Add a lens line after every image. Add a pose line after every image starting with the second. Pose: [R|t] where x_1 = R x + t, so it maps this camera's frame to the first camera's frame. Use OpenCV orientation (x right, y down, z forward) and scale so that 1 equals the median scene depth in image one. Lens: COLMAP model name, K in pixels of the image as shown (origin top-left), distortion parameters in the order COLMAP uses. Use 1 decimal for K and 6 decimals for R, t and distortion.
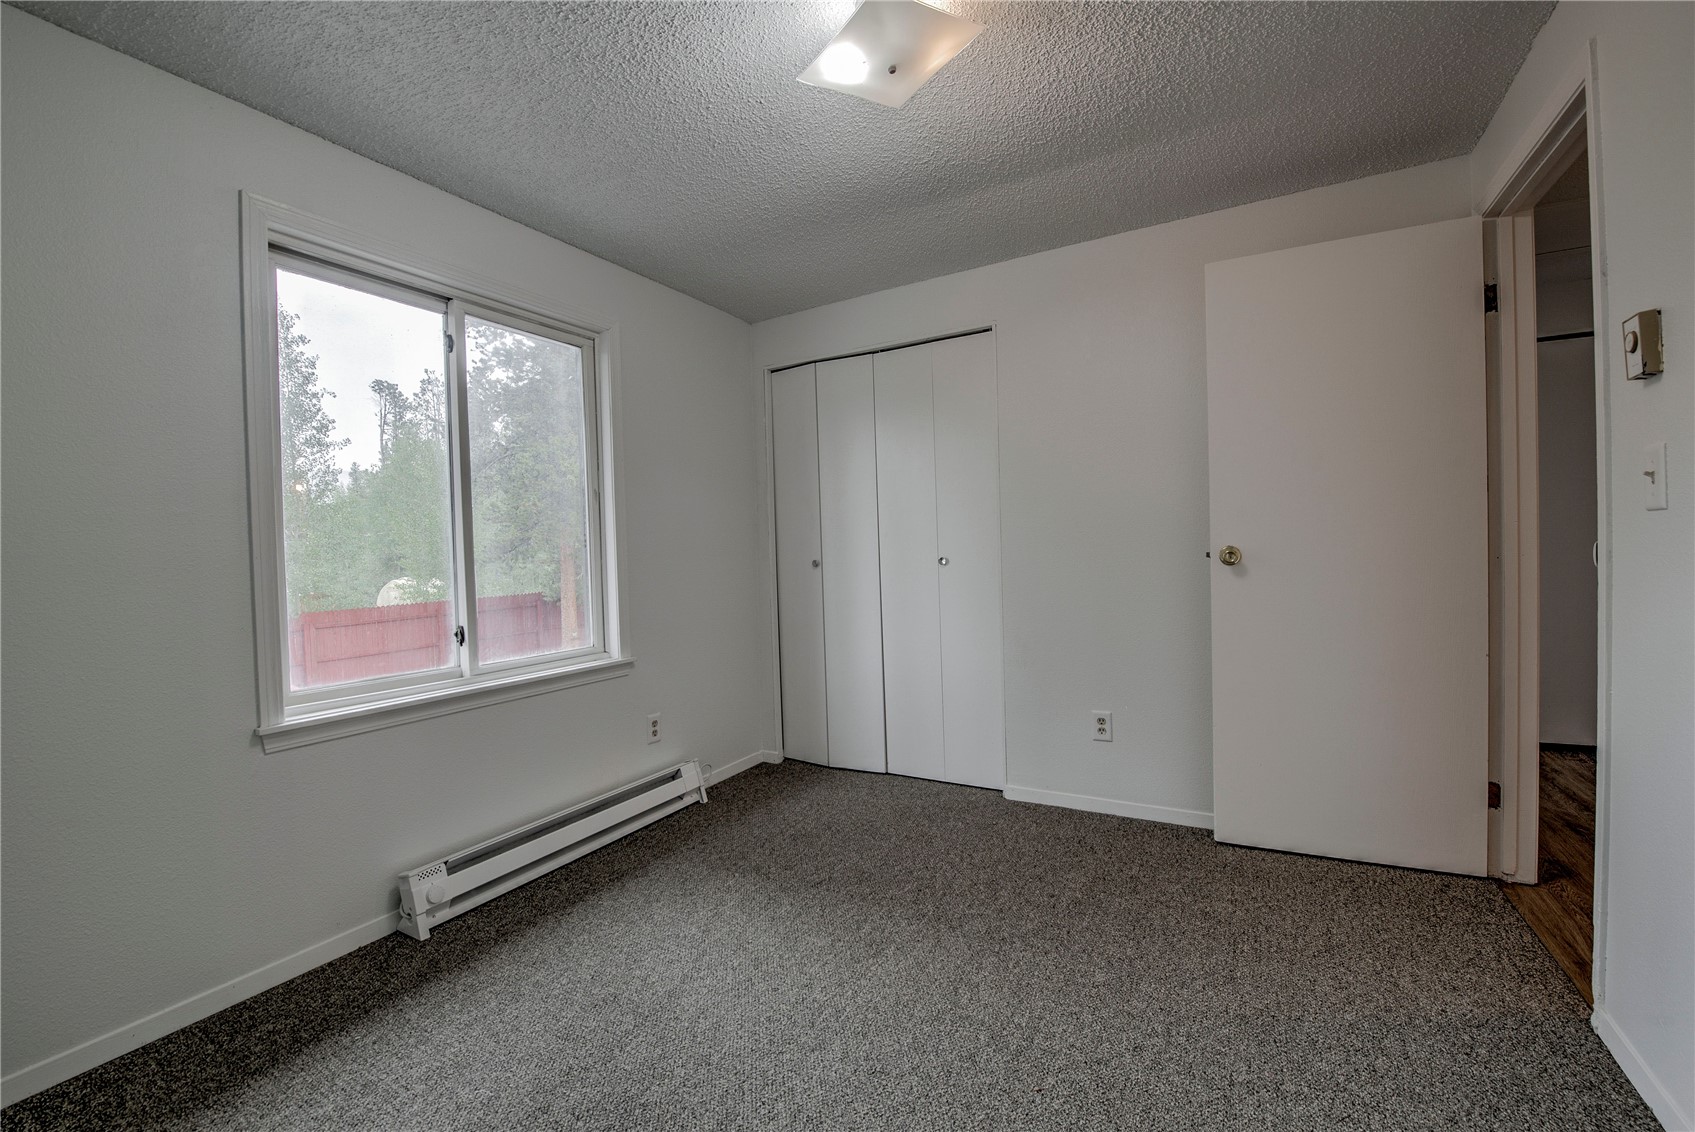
lens RADIAL K [[698.9, 0, 847.5], [0, 698.9, 566.0], [0, 0, 1]] dist [-0.011386, -0.000172]
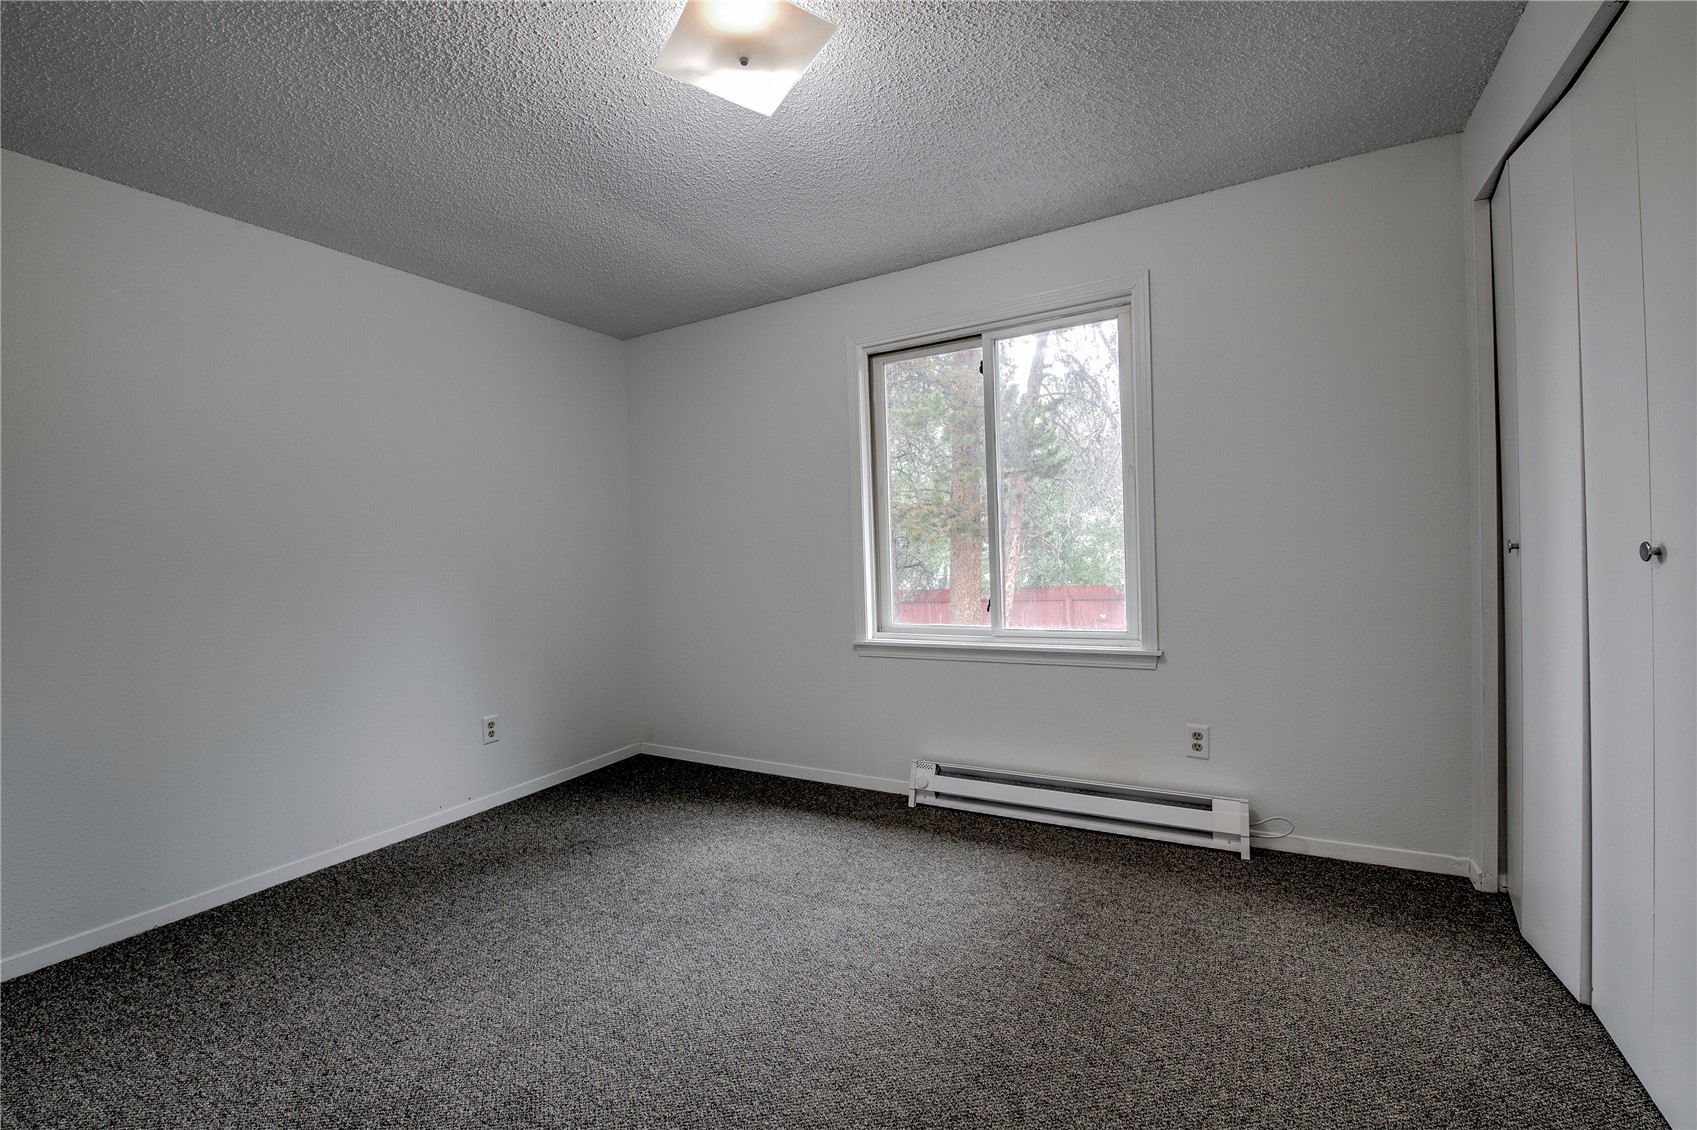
lens RADIAL K [[713.4, 0, 848.5], [0, 713.4, 565.0], [0, 0, 1]] dist [-0.014210, -0.000875]
pose [[-0.007888, 0.047515, -0.998839, 0.707689], [0.018555, 0.998705, 0.047362, -0.033405], [0.999797, -0.018160, -0.008759, 0.737158]]
